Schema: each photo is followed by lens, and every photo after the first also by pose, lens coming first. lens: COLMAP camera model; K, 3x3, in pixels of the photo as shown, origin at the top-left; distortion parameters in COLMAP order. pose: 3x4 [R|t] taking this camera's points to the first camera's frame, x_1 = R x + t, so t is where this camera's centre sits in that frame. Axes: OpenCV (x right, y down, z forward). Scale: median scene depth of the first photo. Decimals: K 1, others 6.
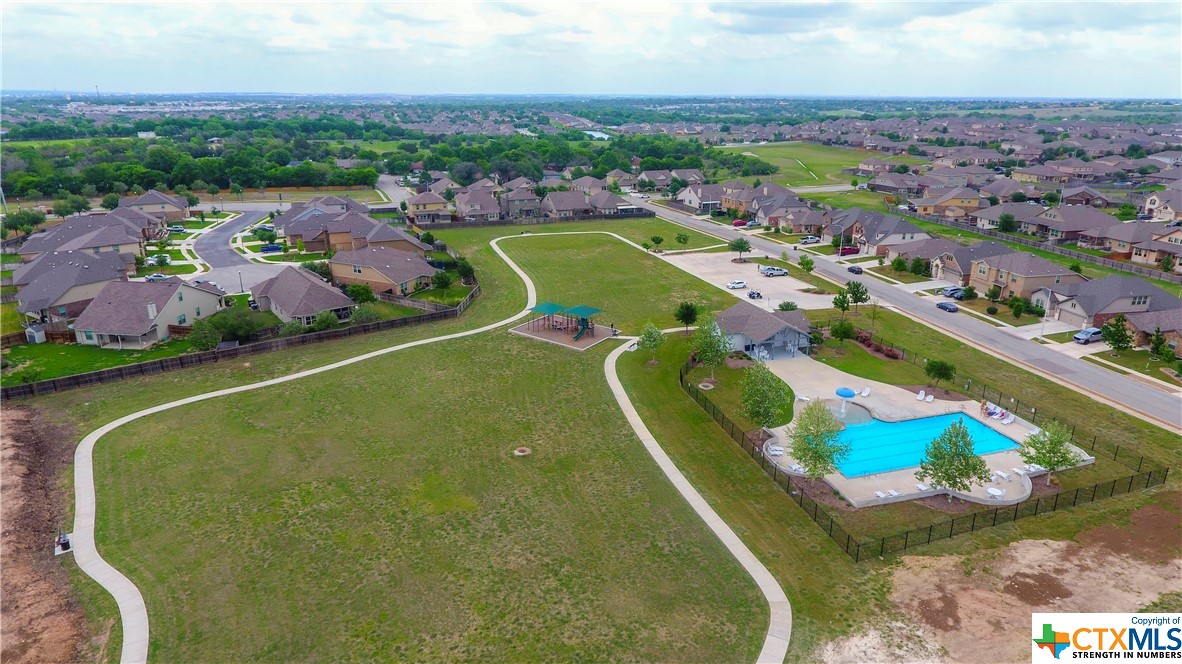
lens RADIAL K [[683.6, 0, 591.9], [0, 683.6, 336.3], [0, 0, 1]] dist [-0.001227, 0.001879]
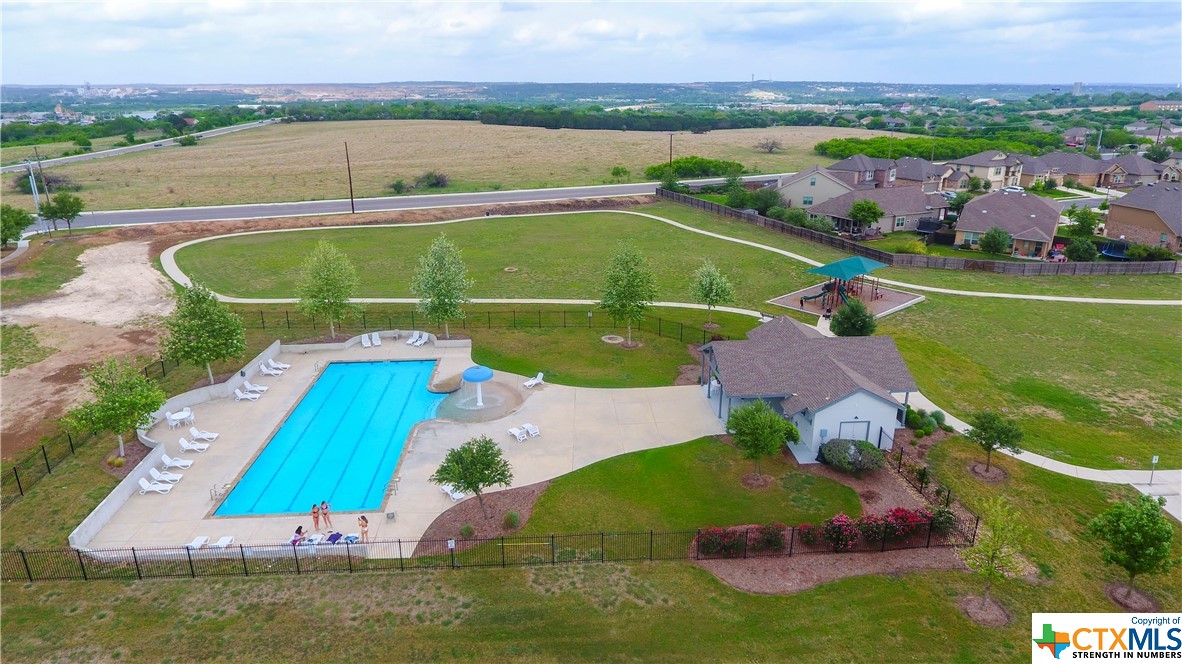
lens RADIAL K [[683.6, 0, 596.1], [0, 683.6, 323.5], [0, 0, 1]] dist [-0.001227, 0.001879]
pose [[-0.209901, 0.318929, -0.924244, 0.792874], [-0.328833, 0.867207, 0.373927, -0.195635], [0.920766, 0.382409, -0.077153, 0.992439]]
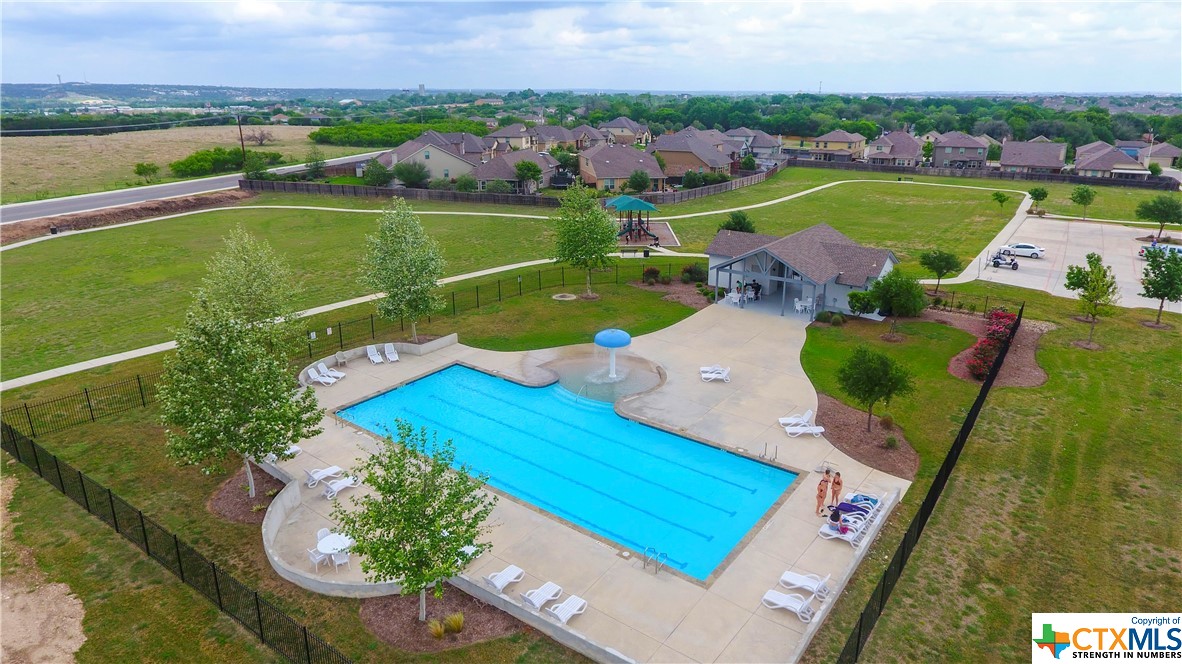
lens RADIAL K [[683.6, 0, 597.0], [0, 683.6, 332.6], [0, 0, 1]] dist [-0.001227, 0.001879]
pose [[0.604595, 0.263463, -0.751699, 0.646638], [-0.268350, 0.955918, 0.119204, 0.020096], [0.749968, 0.129649, 0.648644, 0.585154]]
